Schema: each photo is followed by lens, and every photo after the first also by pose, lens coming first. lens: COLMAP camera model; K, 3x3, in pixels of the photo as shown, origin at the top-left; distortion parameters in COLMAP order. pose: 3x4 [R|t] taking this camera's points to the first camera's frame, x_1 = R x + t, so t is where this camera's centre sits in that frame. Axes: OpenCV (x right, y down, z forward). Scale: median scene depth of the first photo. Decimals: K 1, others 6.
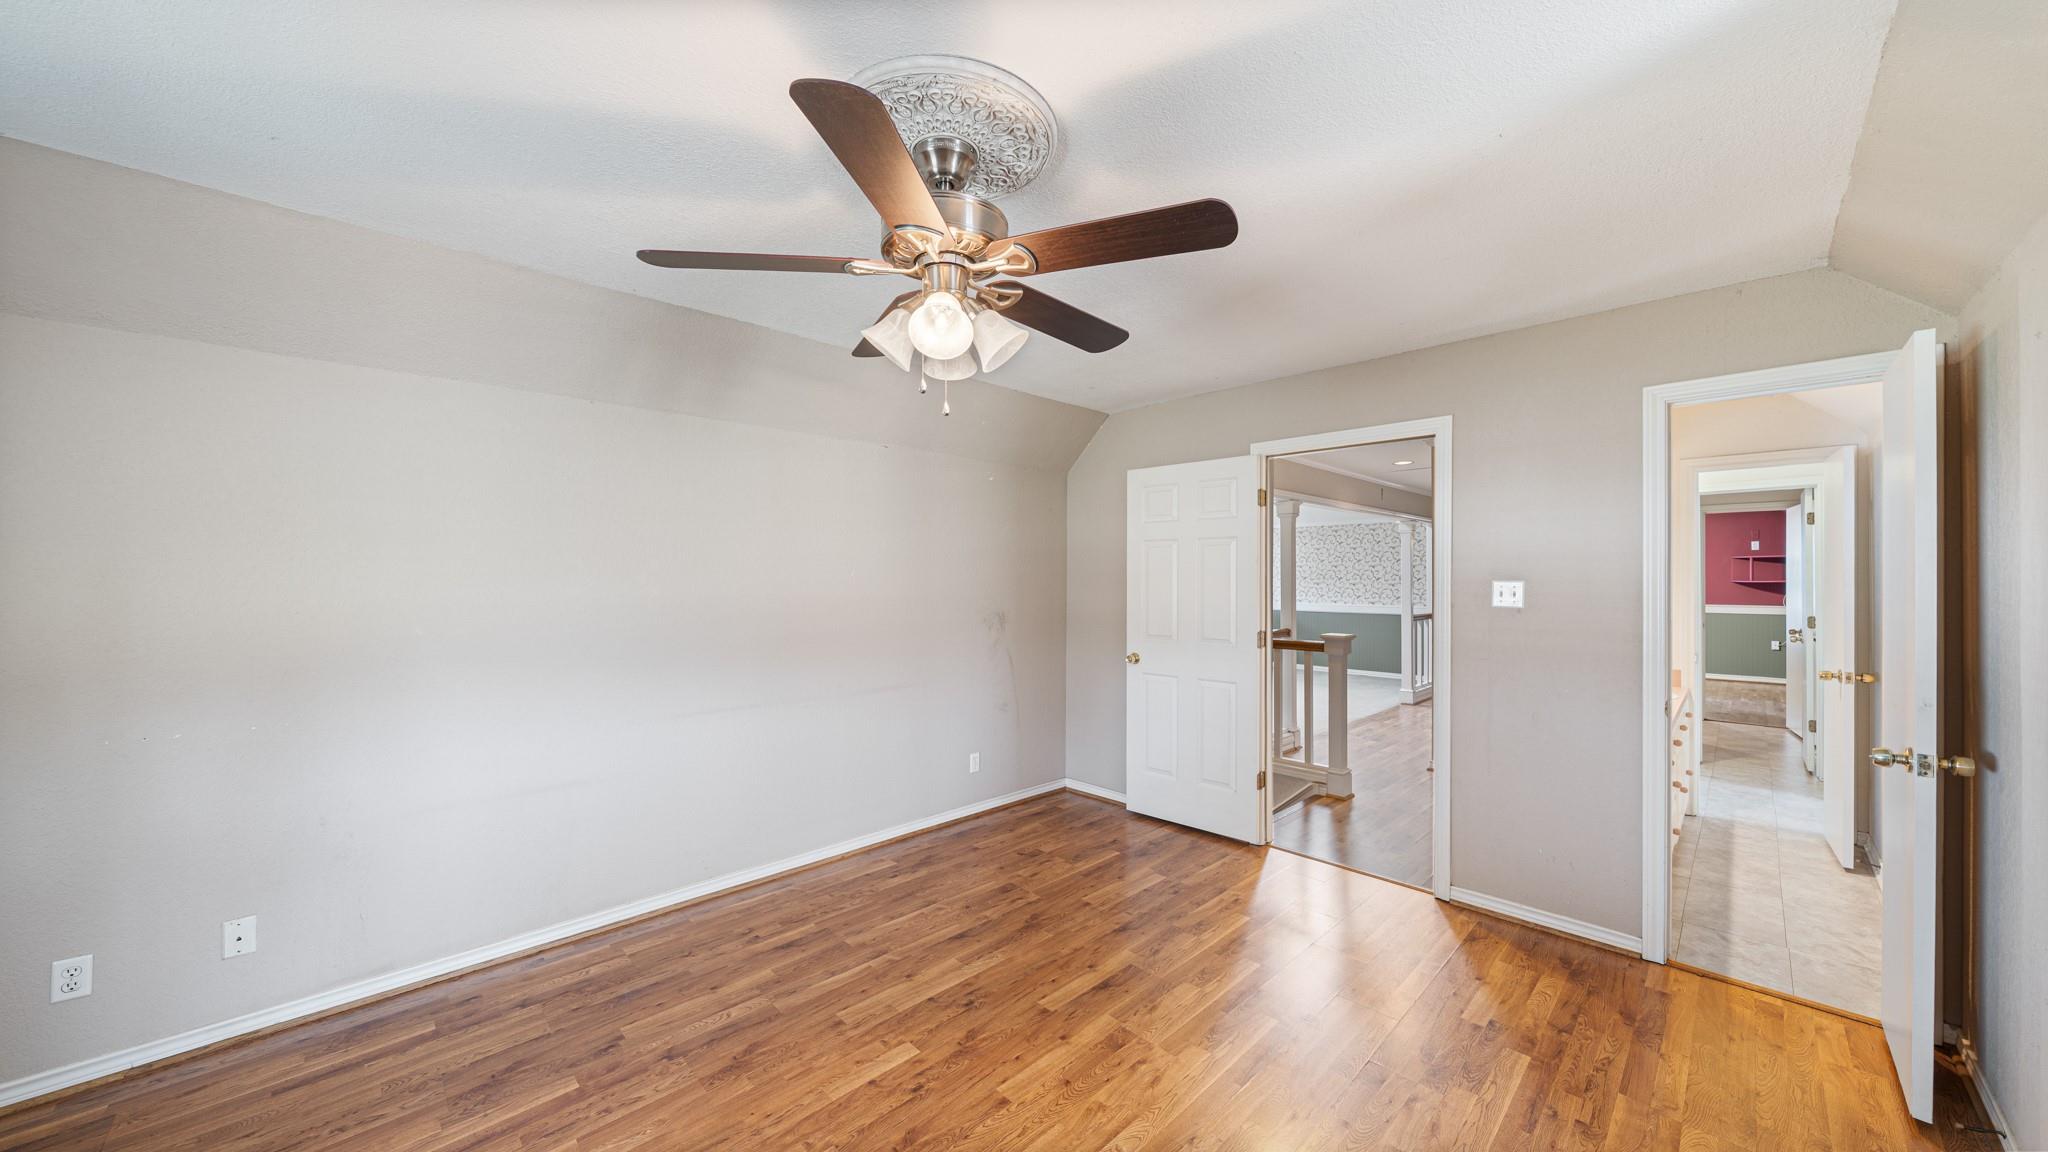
lens RADIAL K [[694.3, 0, 1015.5], [0, 694.3, 582.0], [0, 0, 1]] dist [0.000008, 0.000073]
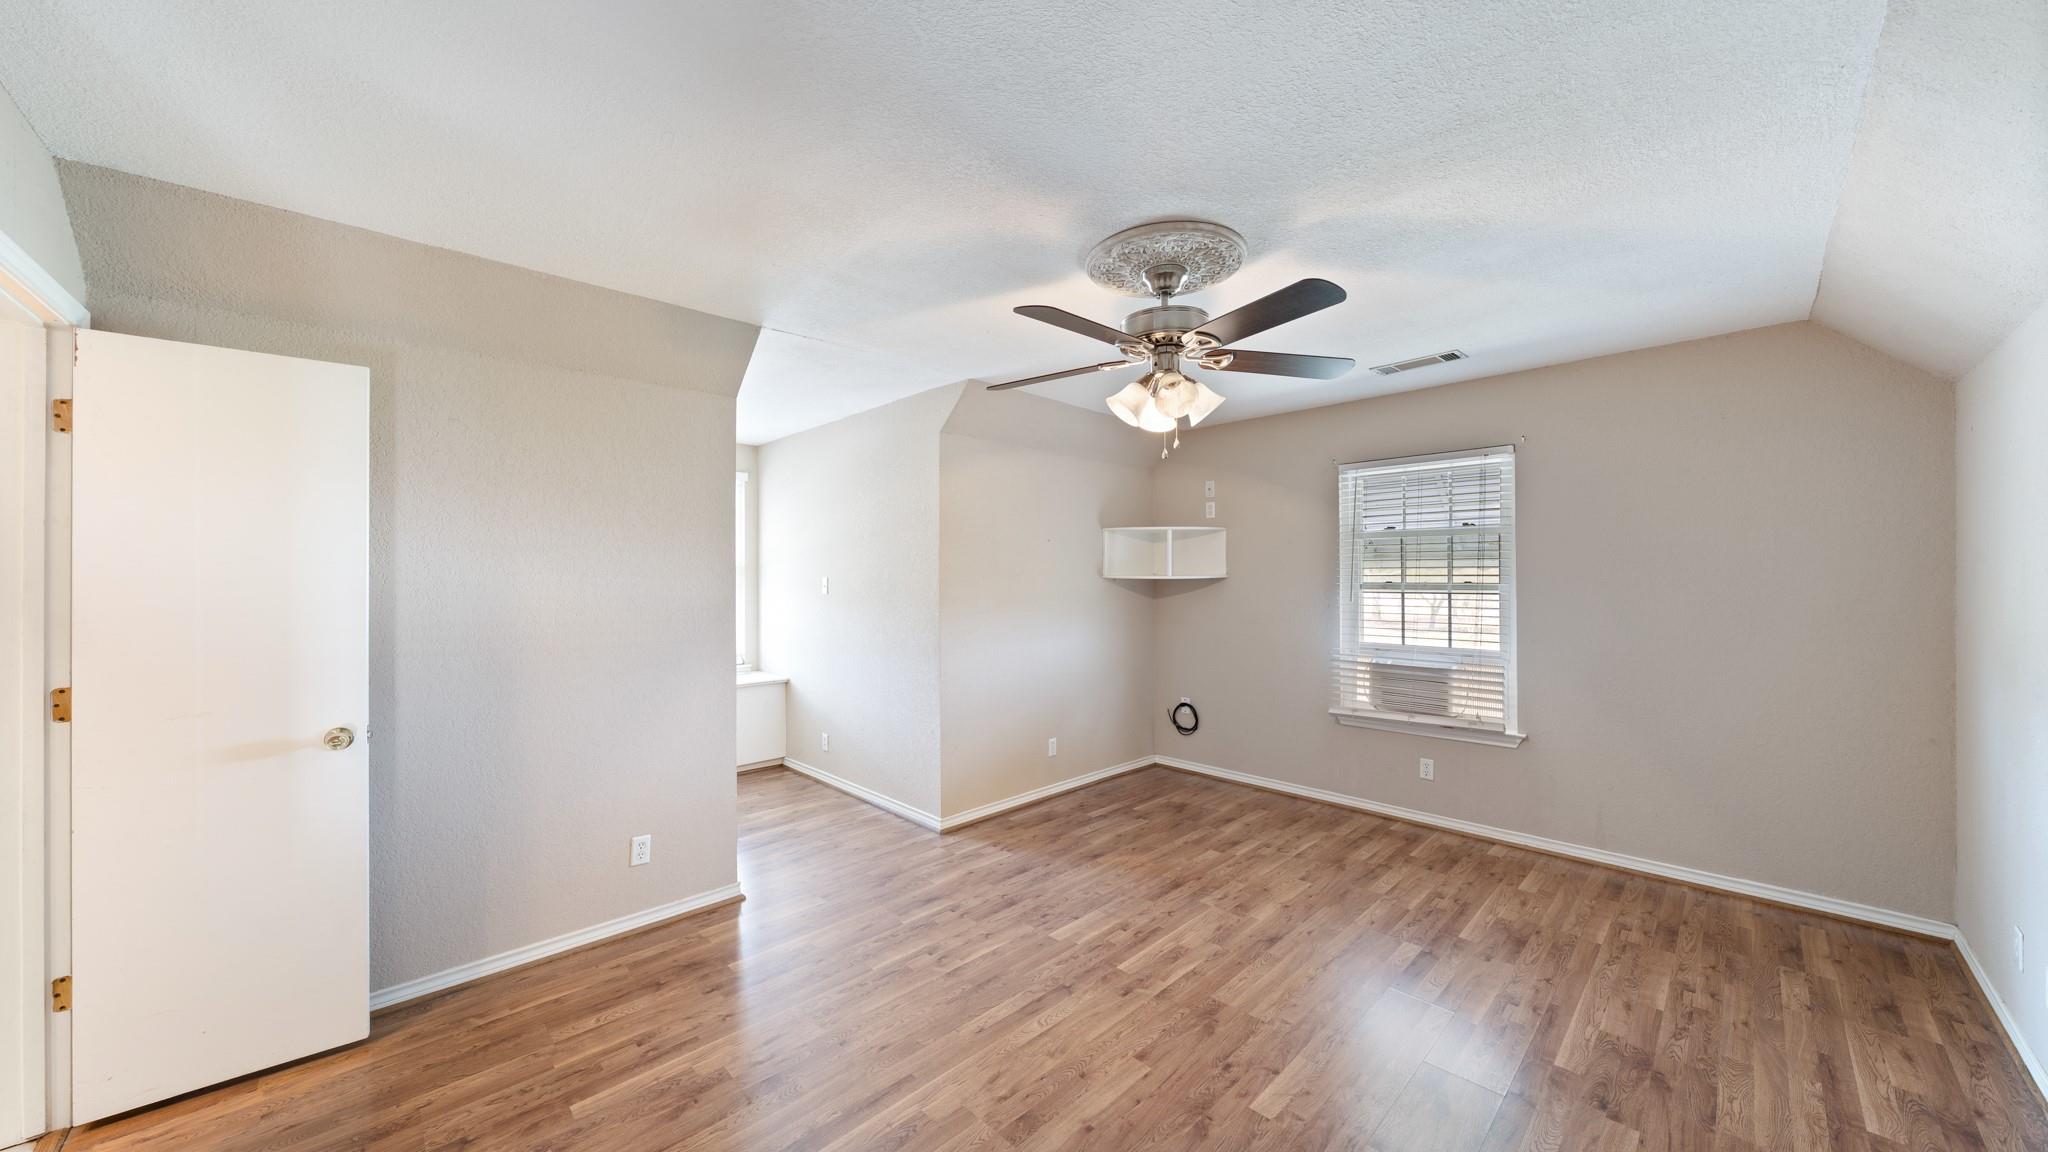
lens RADIAL K [[694.3, 0, 1022.0], [0, 694.3, 570.2], [0, 0, 1]] dist [0.000008, 0.000073]
pose [[-0.999979, 0.002608, -0.005852, 0.154970], [0.002635, 0.999986, -0.004600, -0.006343], [0.005840, -0.004615, -0.999972, 1.870526]]
